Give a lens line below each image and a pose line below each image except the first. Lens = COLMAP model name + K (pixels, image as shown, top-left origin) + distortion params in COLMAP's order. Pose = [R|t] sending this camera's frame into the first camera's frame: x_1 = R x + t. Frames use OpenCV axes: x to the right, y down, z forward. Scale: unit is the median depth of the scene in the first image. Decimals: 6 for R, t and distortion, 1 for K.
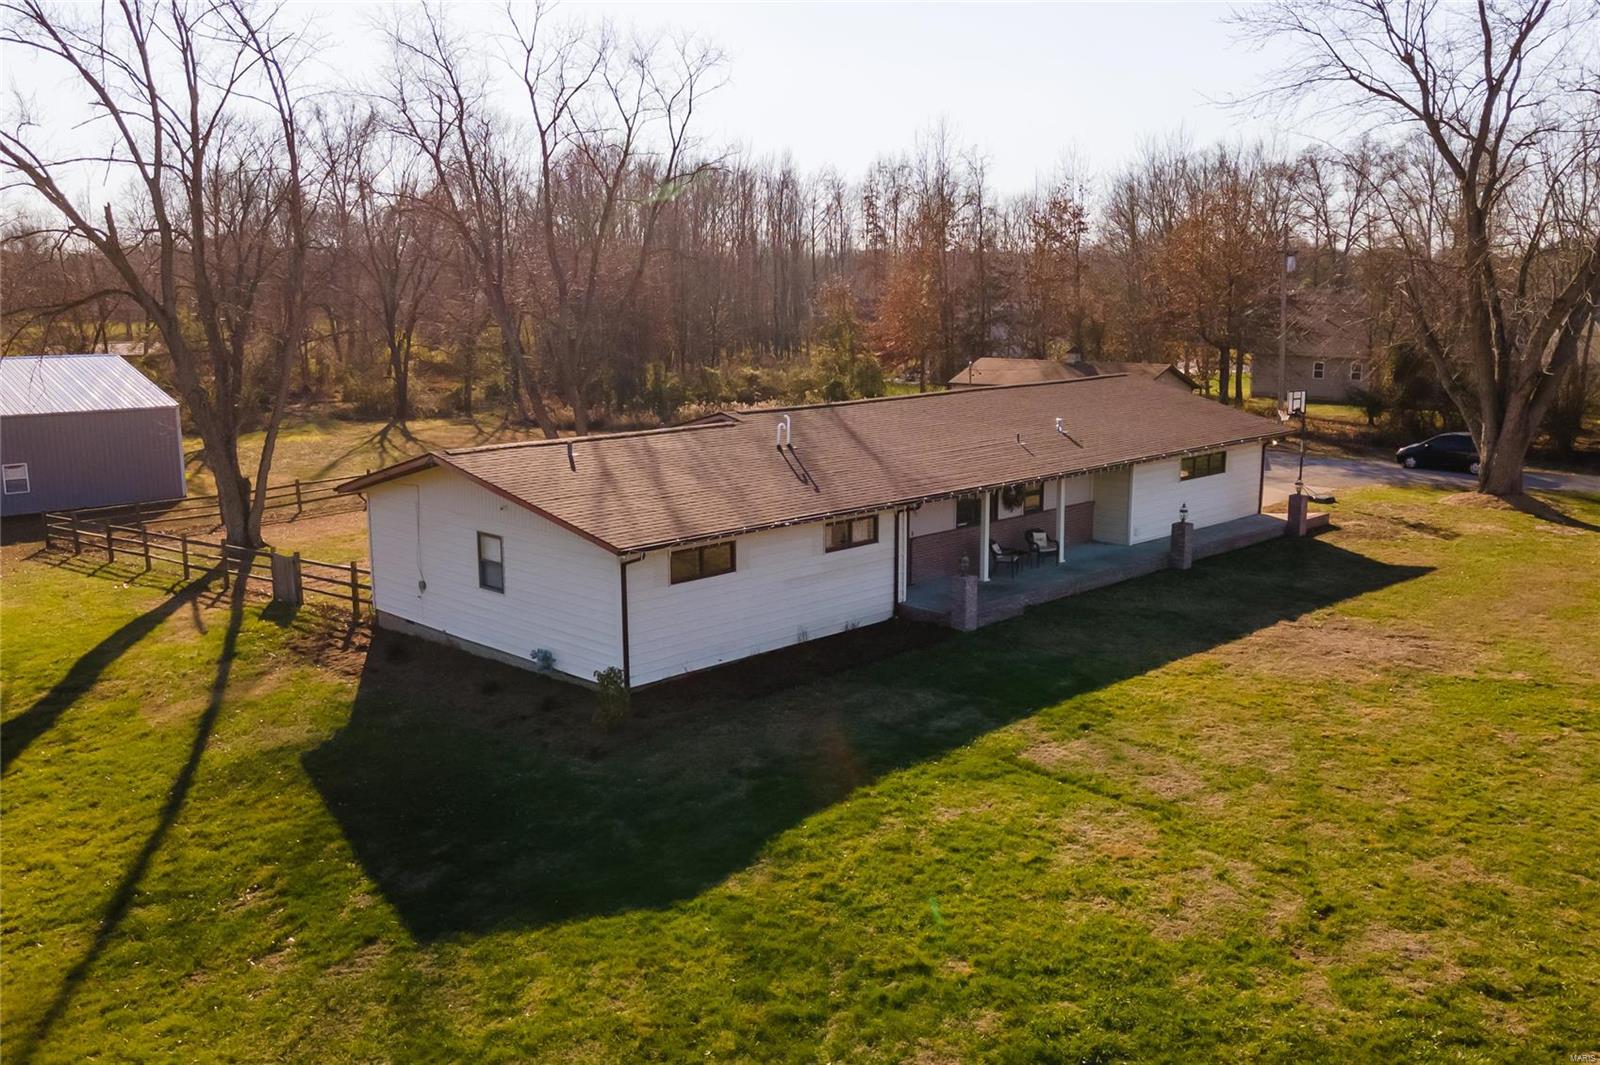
lens RADIAL K [[1375.8, 0, 800.0], [0, 1375.8, 532.5], [0, 0, 1]] dist [0.010216, 0.002359]
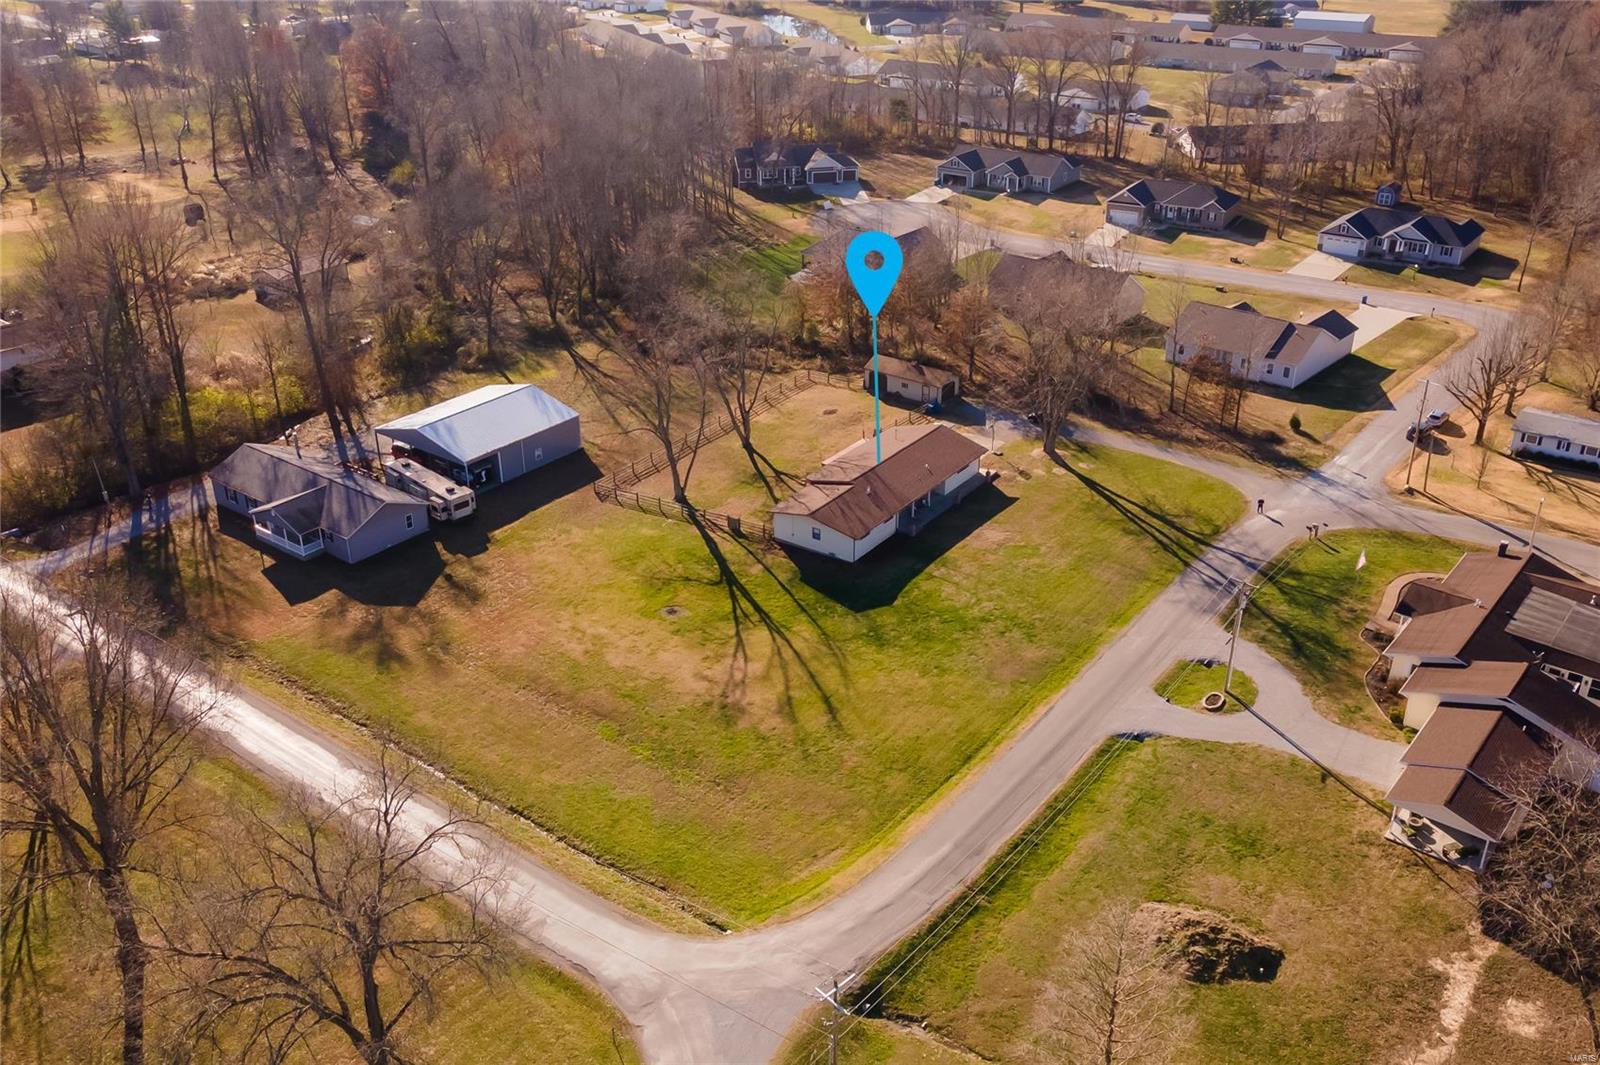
lens RADIAL K [[1375.8, 0, 800.0], [0, 1375.8, 532.5], [0, 0, 1]] dist [0.010216, 0.002359]
pose [[0.985428, -0.081119, 0.149503, -1.042700], [0.034018, 0.955184, 0.294051, -1.447778], [-0.166656, -0.284680, 0.944025, -3.634880]]
